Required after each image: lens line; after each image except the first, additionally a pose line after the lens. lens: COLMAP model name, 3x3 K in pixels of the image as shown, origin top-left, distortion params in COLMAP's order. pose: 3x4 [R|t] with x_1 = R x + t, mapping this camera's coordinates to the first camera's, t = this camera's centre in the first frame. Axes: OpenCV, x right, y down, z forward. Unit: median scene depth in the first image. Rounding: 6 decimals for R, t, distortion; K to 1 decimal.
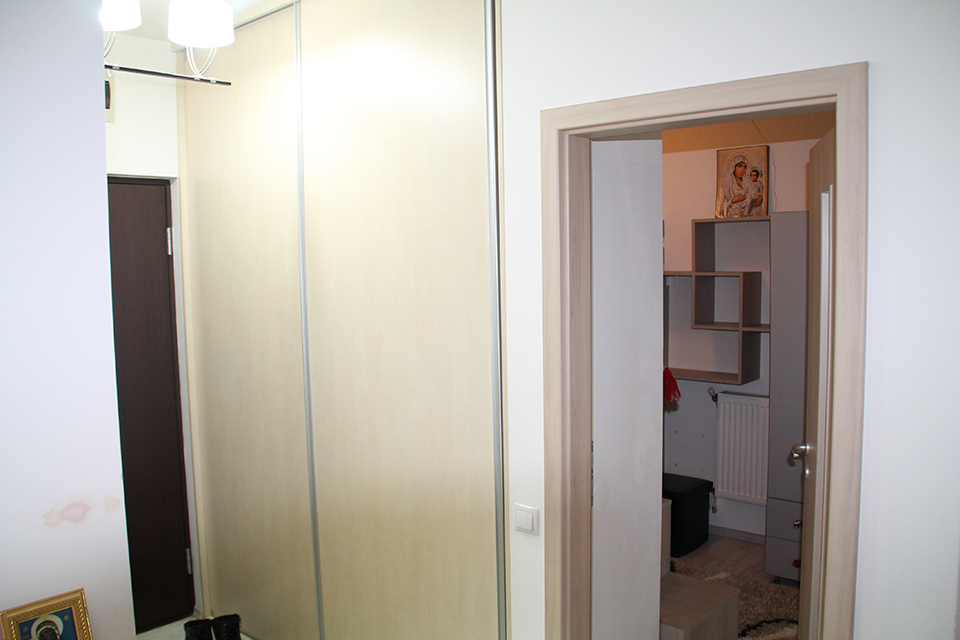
lens RADIAL K [[796.8, 0, 466.2], [0, 796.8, 318.7], [0, 0, 1]] dist [-0.167691, 0.116462]
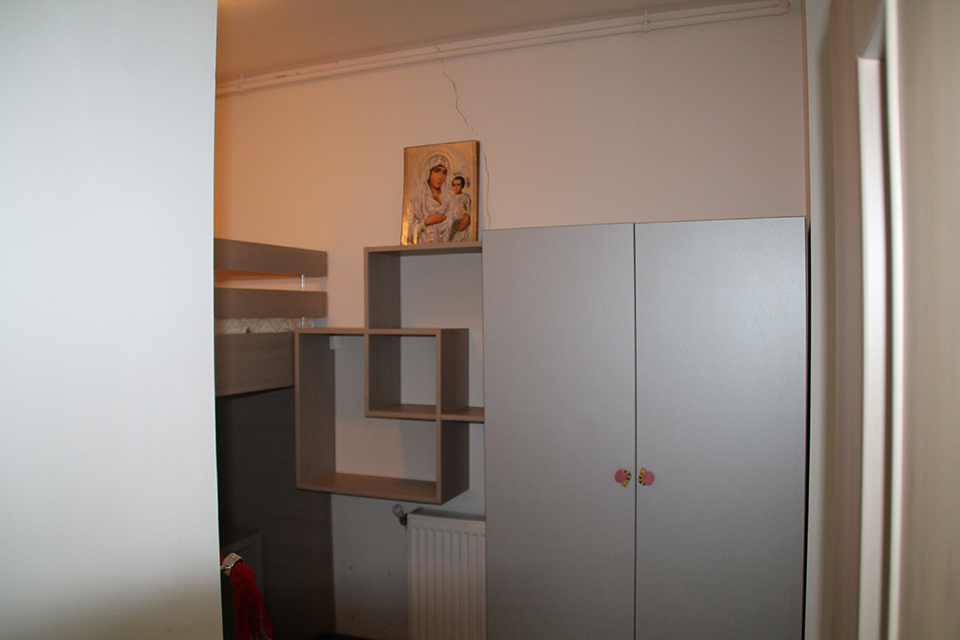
lens RADIAL K [[796.8, 0, 466.2], [0, 796.8, 318.7], [0, 0, 1]] dist [-0.167691, 0.116462]
pose [[0.936318, 0.025362, 0.350237, 0.139410], [0.013066, 0.994182, -0.106922, 0.003472], [-0.350911, 0.104690, 0.930538, 0.369257]]
